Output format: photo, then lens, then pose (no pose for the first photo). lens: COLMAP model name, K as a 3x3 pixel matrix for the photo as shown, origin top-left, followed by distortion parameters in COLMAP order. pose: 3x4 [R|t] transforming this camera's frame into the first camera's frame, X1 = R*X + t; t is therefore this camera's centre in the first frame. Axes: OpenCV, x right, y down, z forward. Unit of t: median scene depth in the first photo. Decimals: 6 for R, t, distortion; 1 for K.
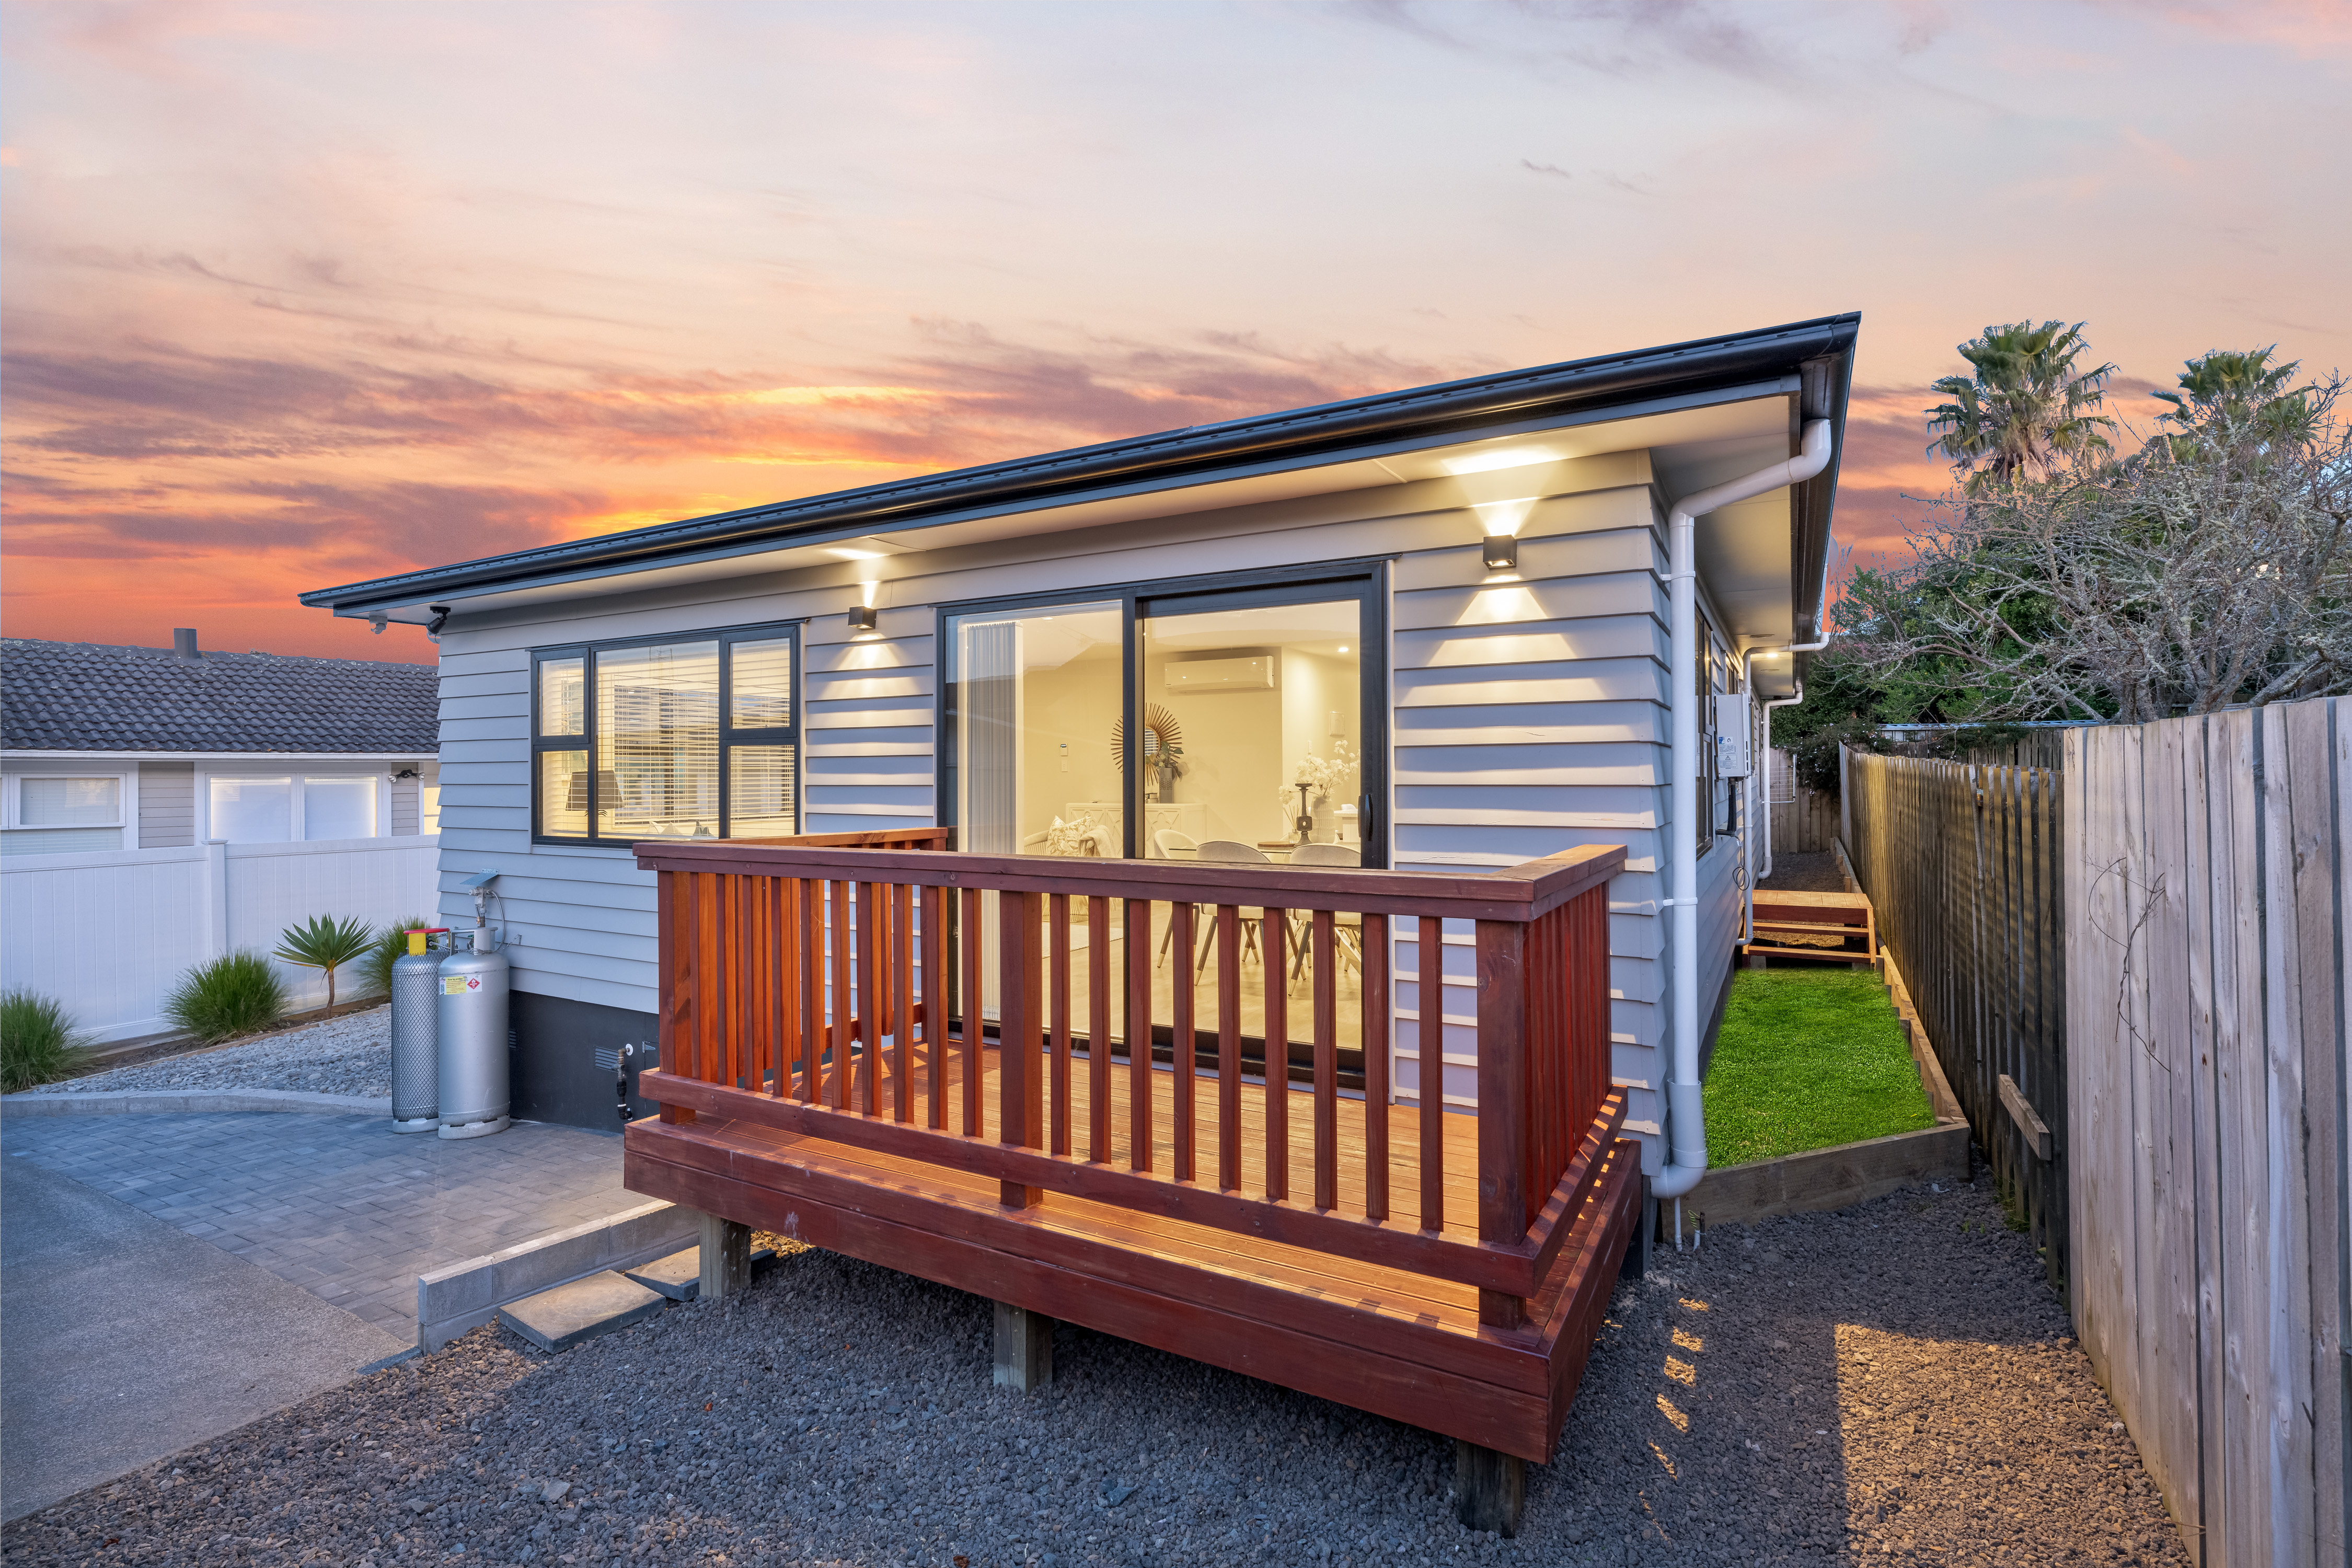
lens RADIAL K [[1089.0, 0, 1173.9], [0, 1089.0, 742.9], [0, 0, 1]] dist [-0.079288, -0.000096]
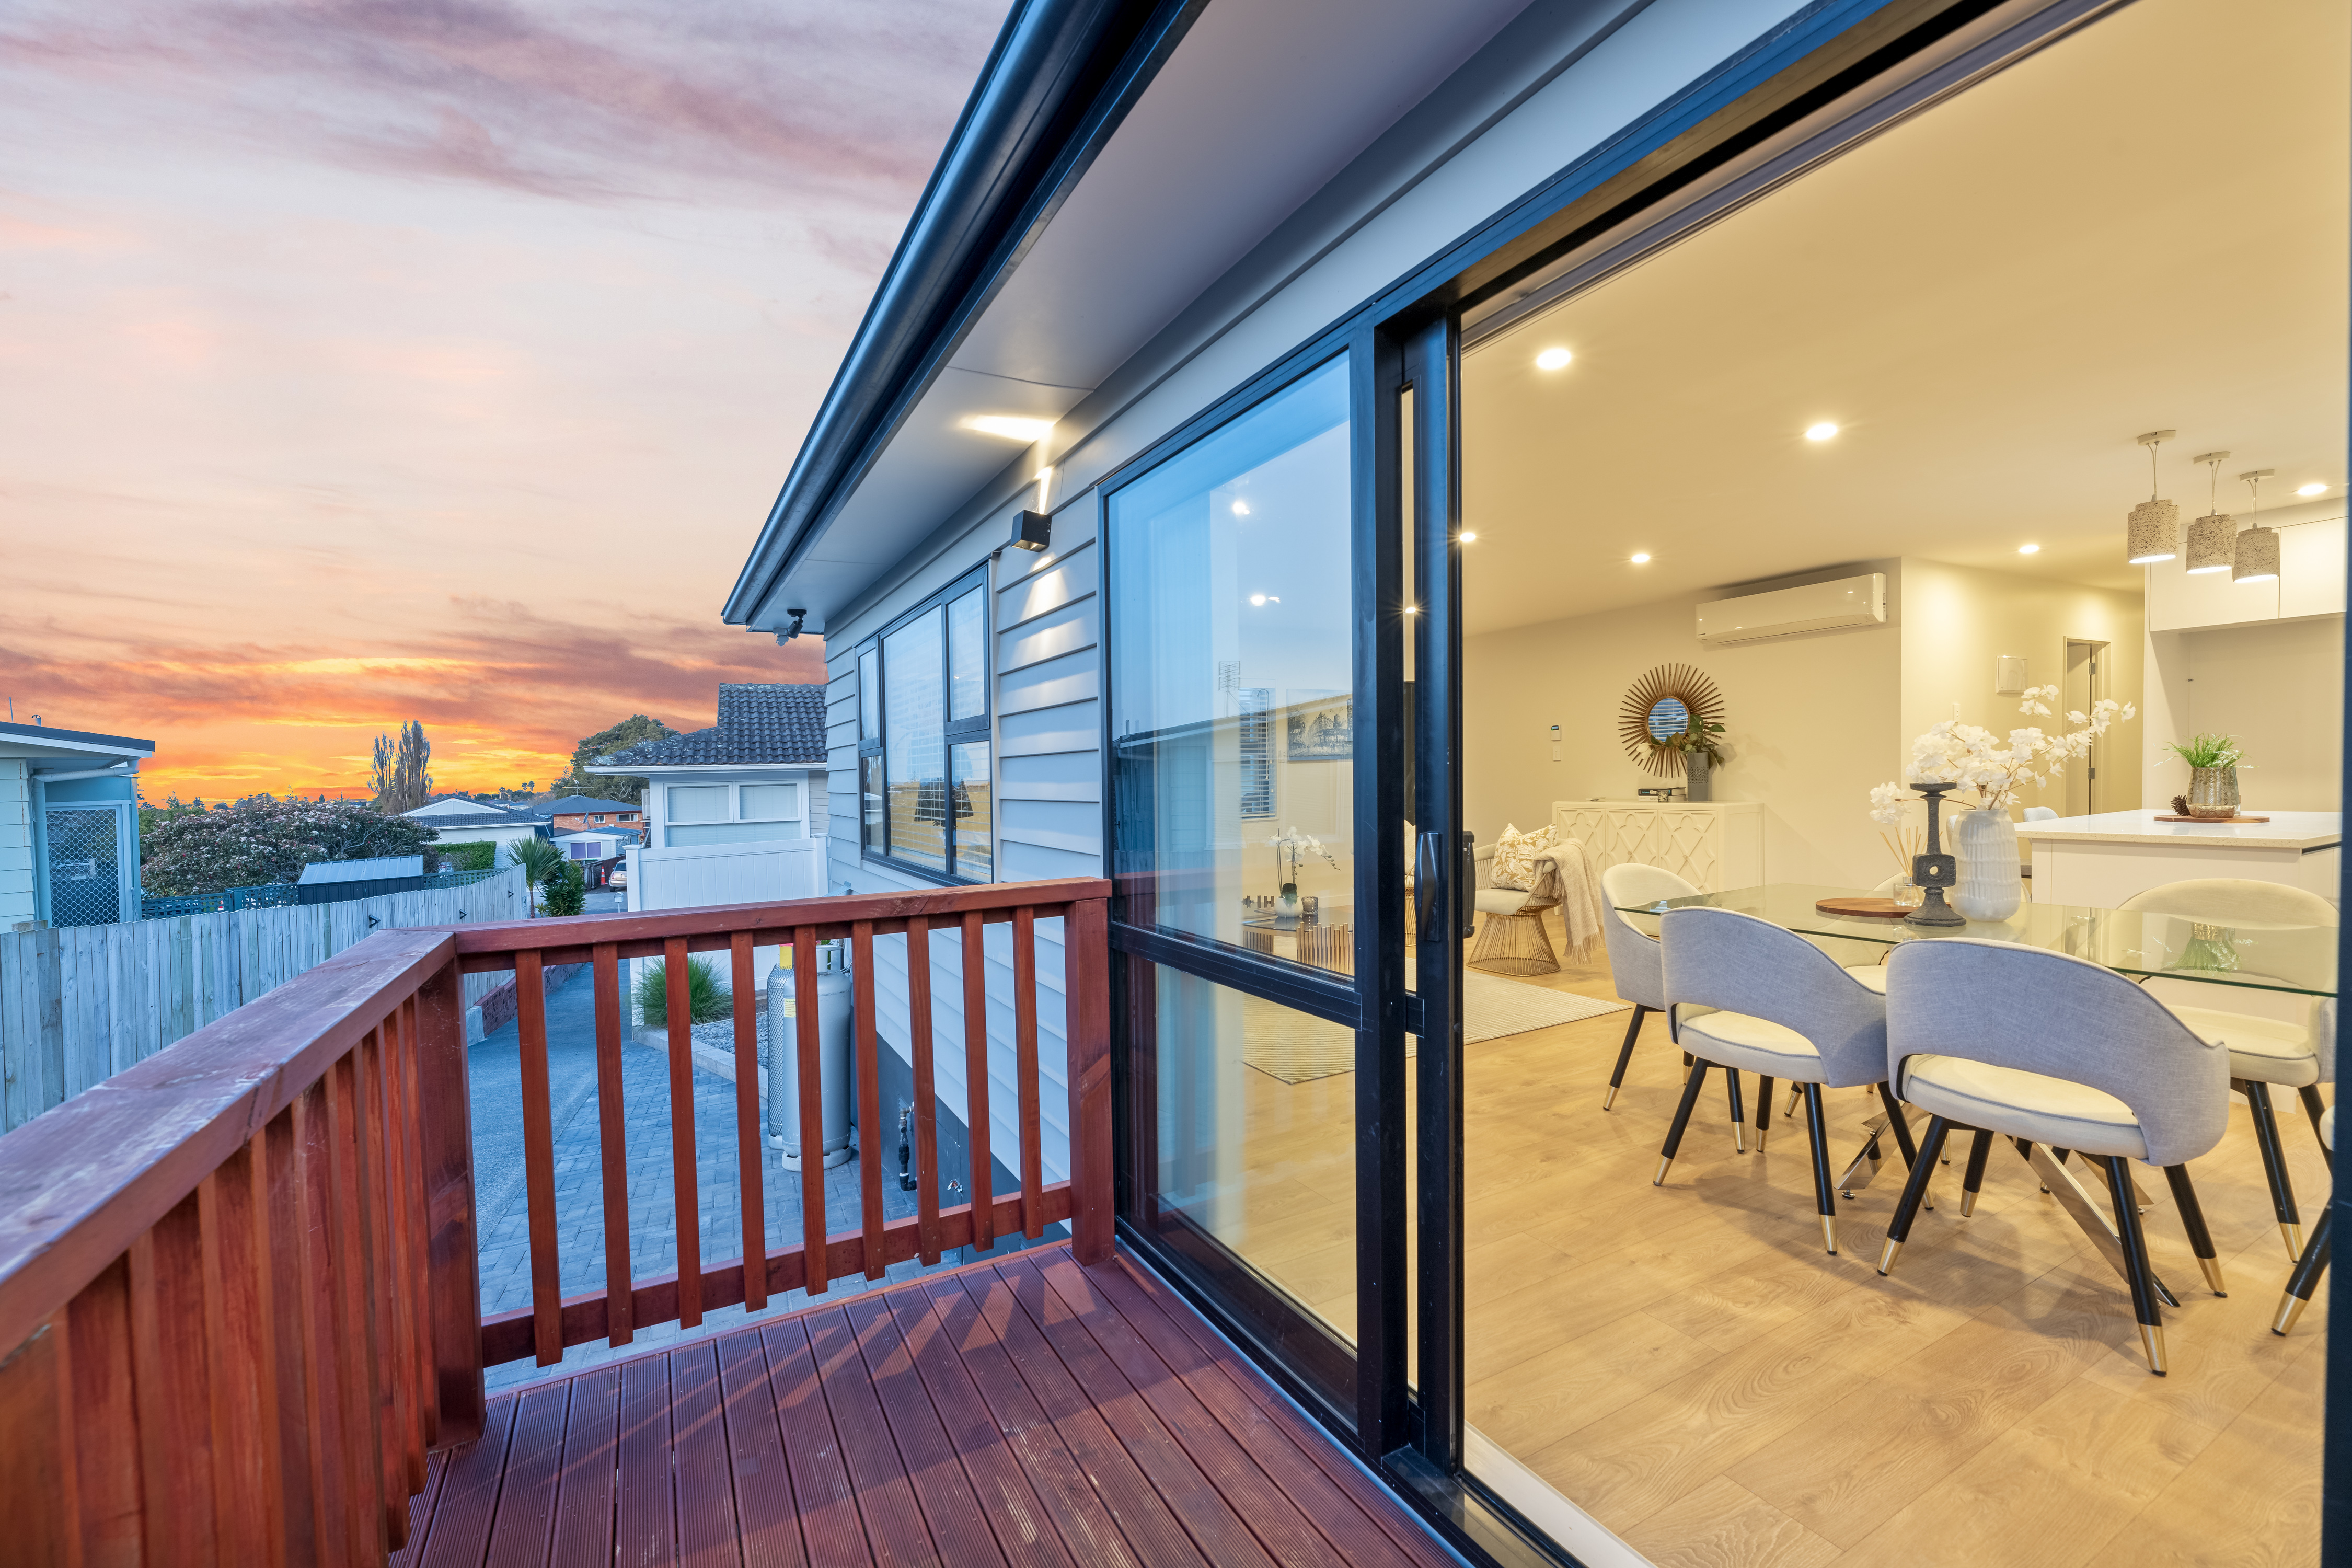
lens RADIAL K [[967.9, 0, 1162.3], [0, 967.9, 805.9], [0, 0, 1]] dist [0.000590, 0.000011]
pose [[0.844542, 0.000603, -0.535489, 0.055349], [0.038875, 0.997292, 0.062434, 0.007103], [0.534076, -0.073545, 0.842231, 0.419185]]
